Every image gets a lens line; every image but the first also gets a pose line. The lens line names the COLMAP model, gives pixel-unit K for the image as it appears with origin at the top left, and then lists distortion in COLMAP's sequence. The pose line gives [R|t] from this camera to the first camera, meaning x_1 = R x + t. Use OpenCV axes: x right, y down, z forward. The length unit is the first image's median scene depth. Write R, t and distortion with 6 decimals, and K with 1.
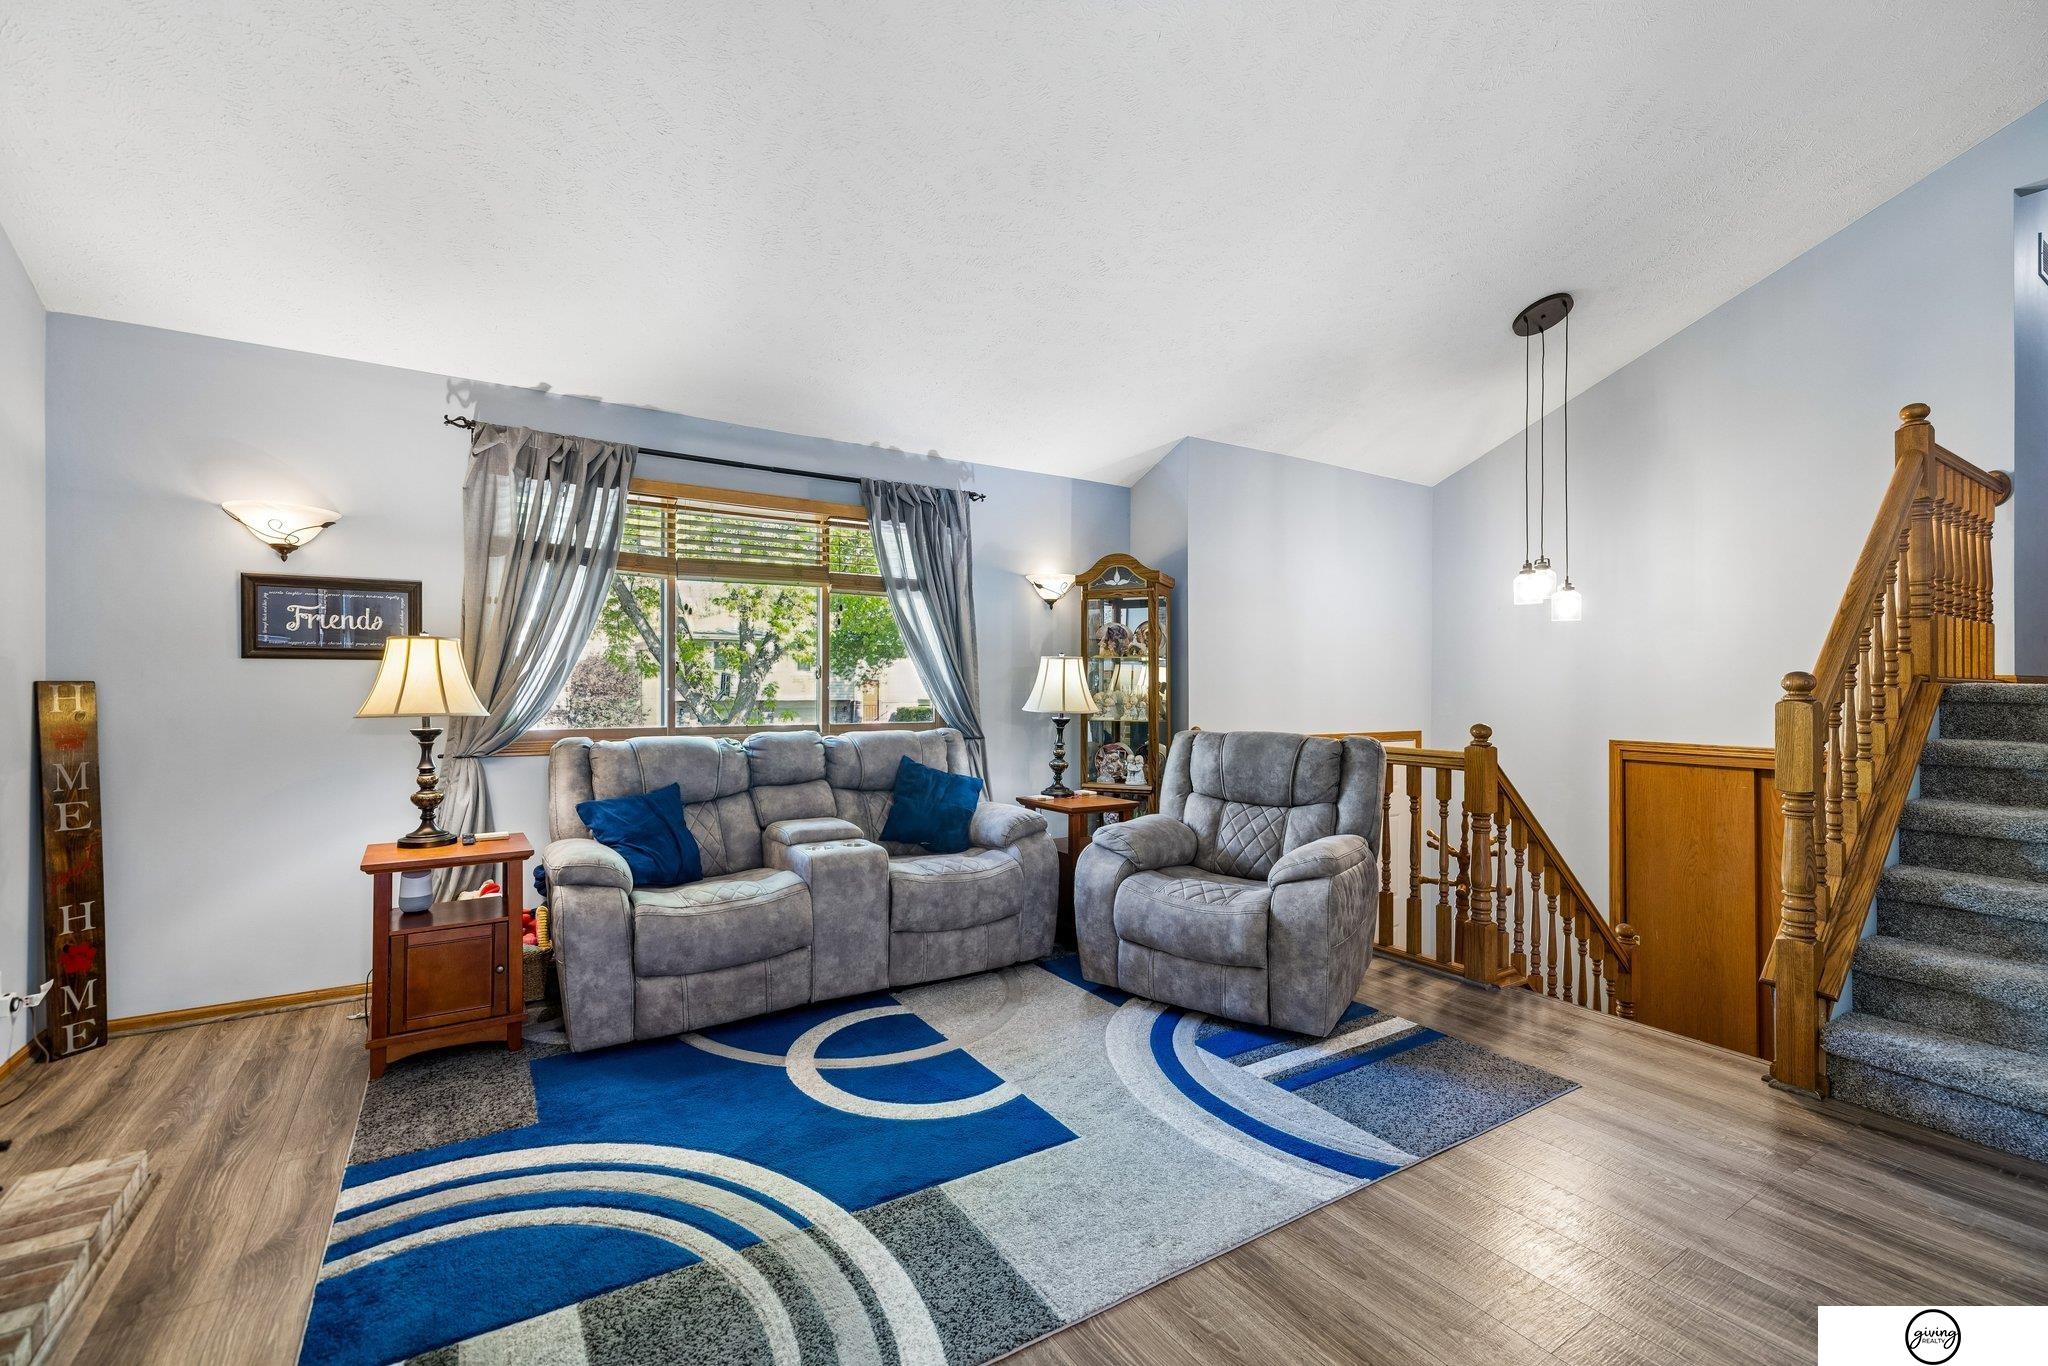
lens RADIAL K [[866.8, 0, 1012.1], [0, 866.8, 685.9], [0, 0, 1]] dist [0.000986, 0.000057]
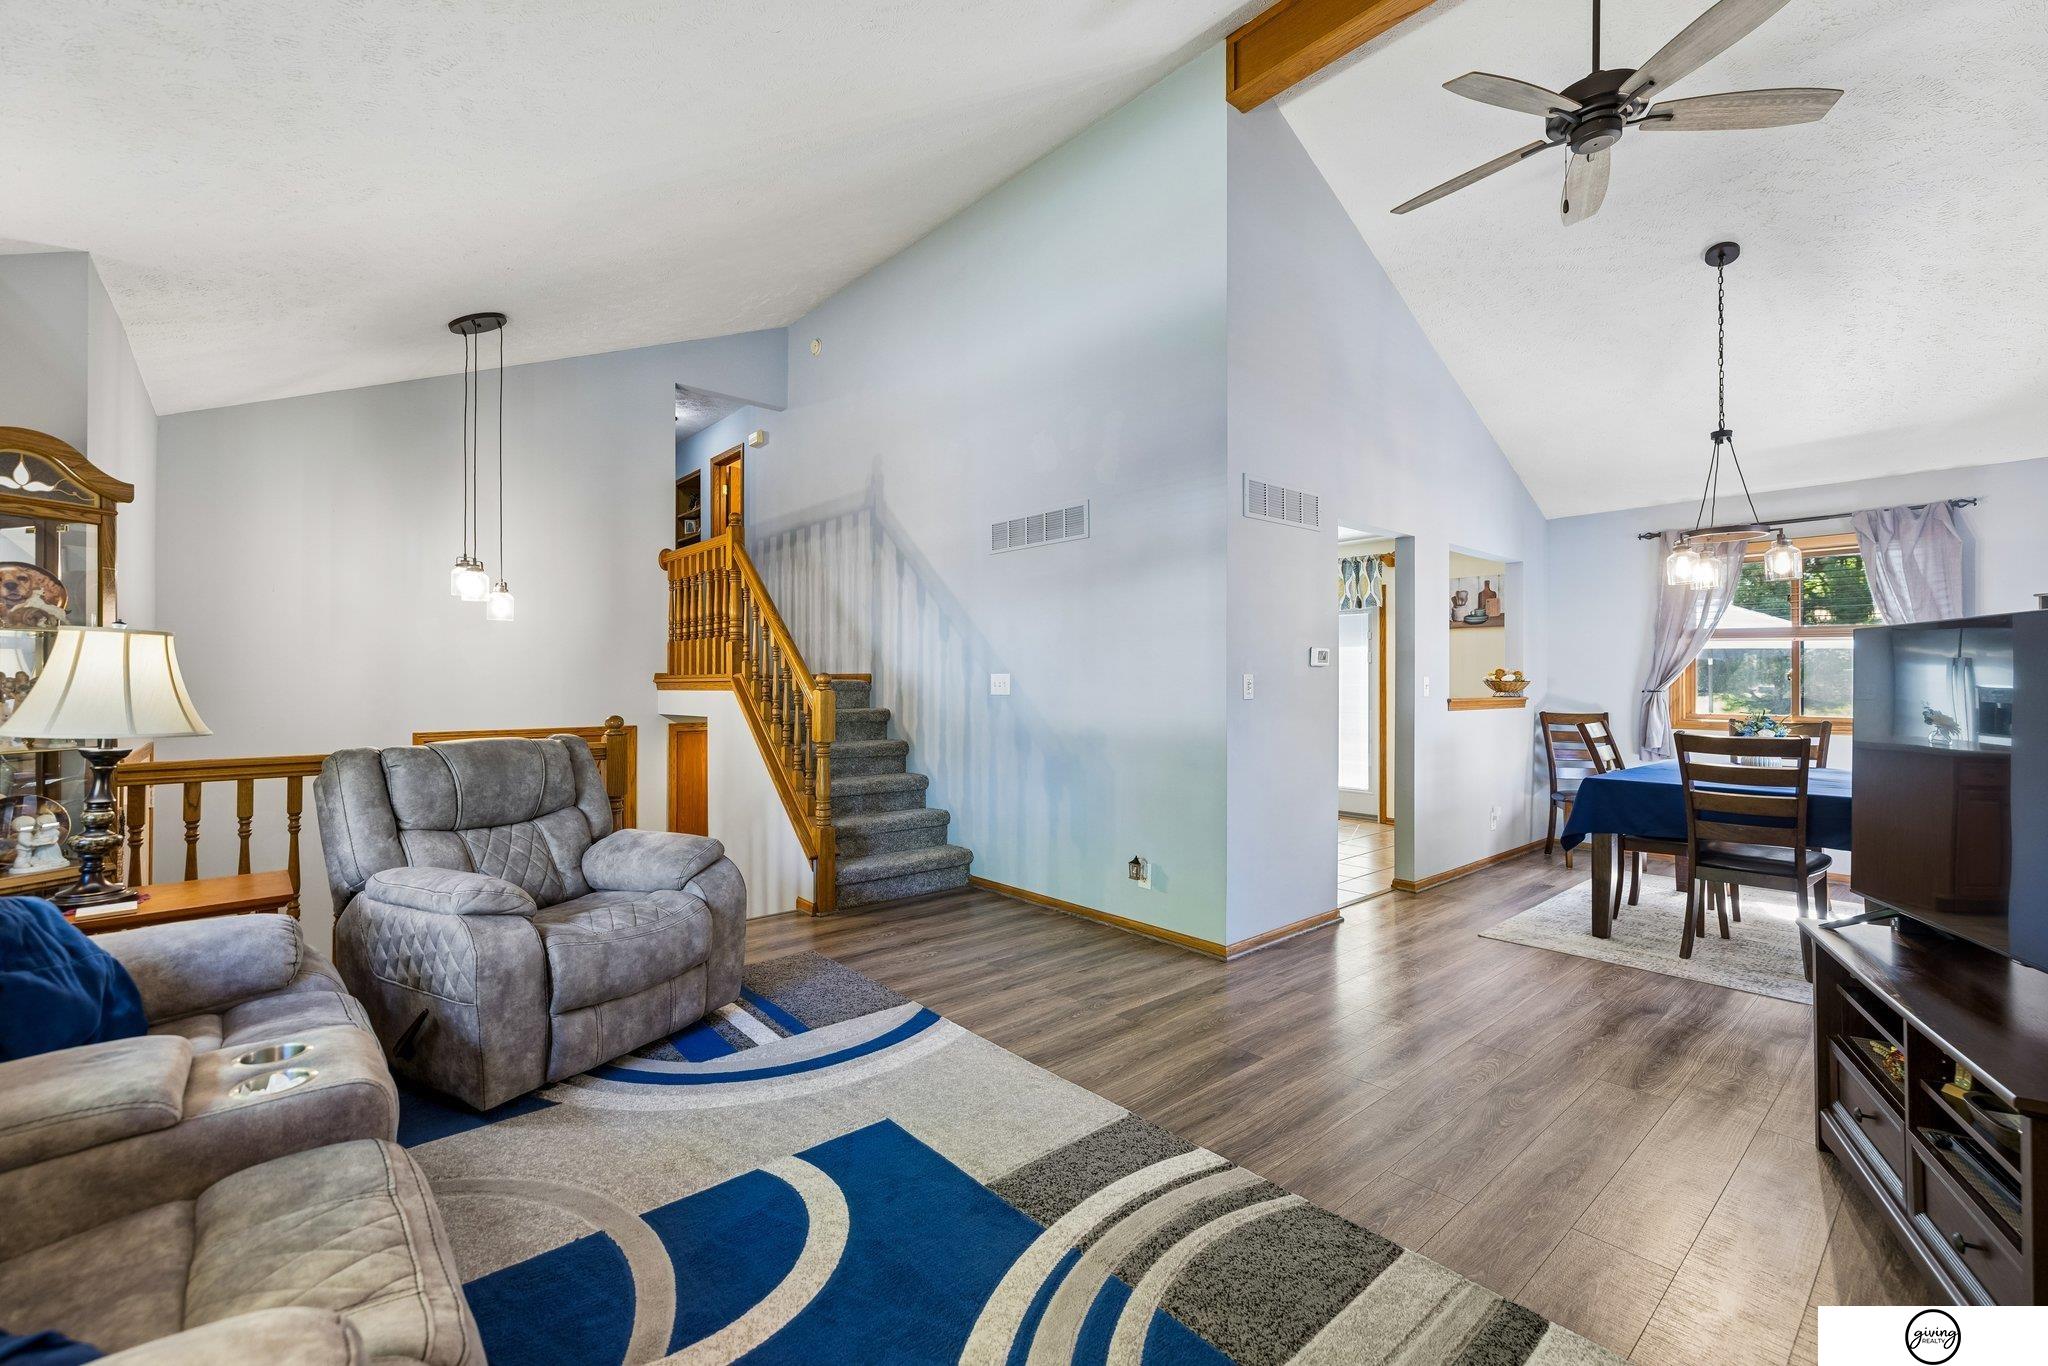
lens RADIAL K [[862.0, 0, 1016.2], [0, 862.0, 673.3], [0, 0, 1]] dist [0.001750, 0.000507]
pose [[-0.154961, 0.003352, 0.987915, -0.701272], [-0.000541, 0.999994, -0.003478, -0.008121], [-0.987921, -0.001073, -0.154958, 0.727680]]
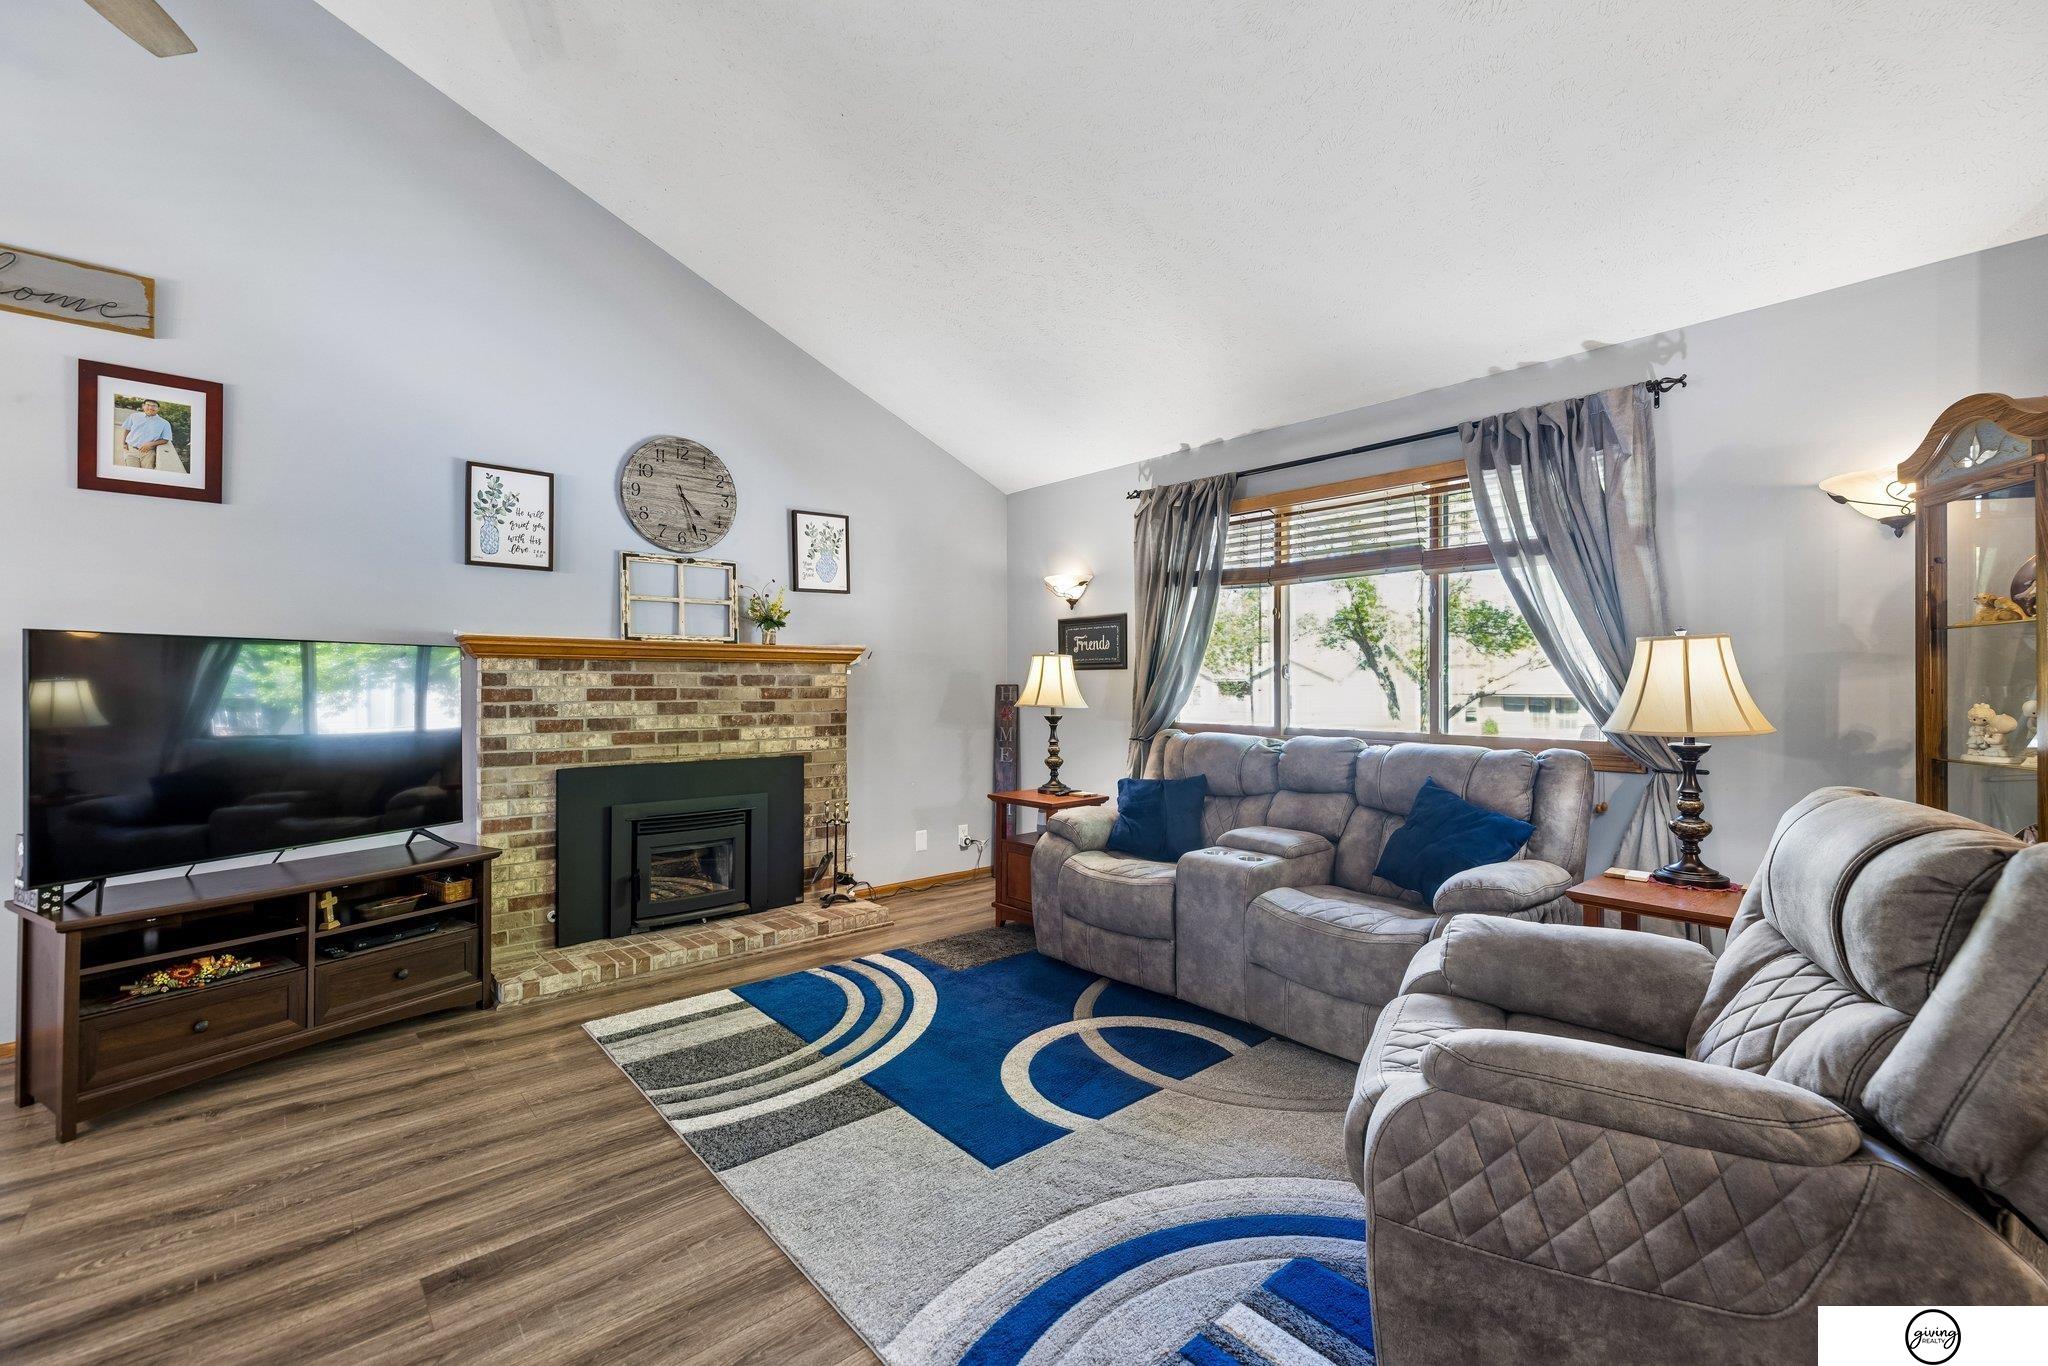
lens RADIAL K [[866.8, 0, 1012.1], [0, 866.8, 685.9], [0, 0, 1]] dist [0.000986, 0.000057]
pose [[0.151406, -0.002149, -0.988469, 0.721520], [-0.002164, 0.999995, -0.002506, 0.002045], [0.988469, 0.002519, 0.151401, 0.632211]]
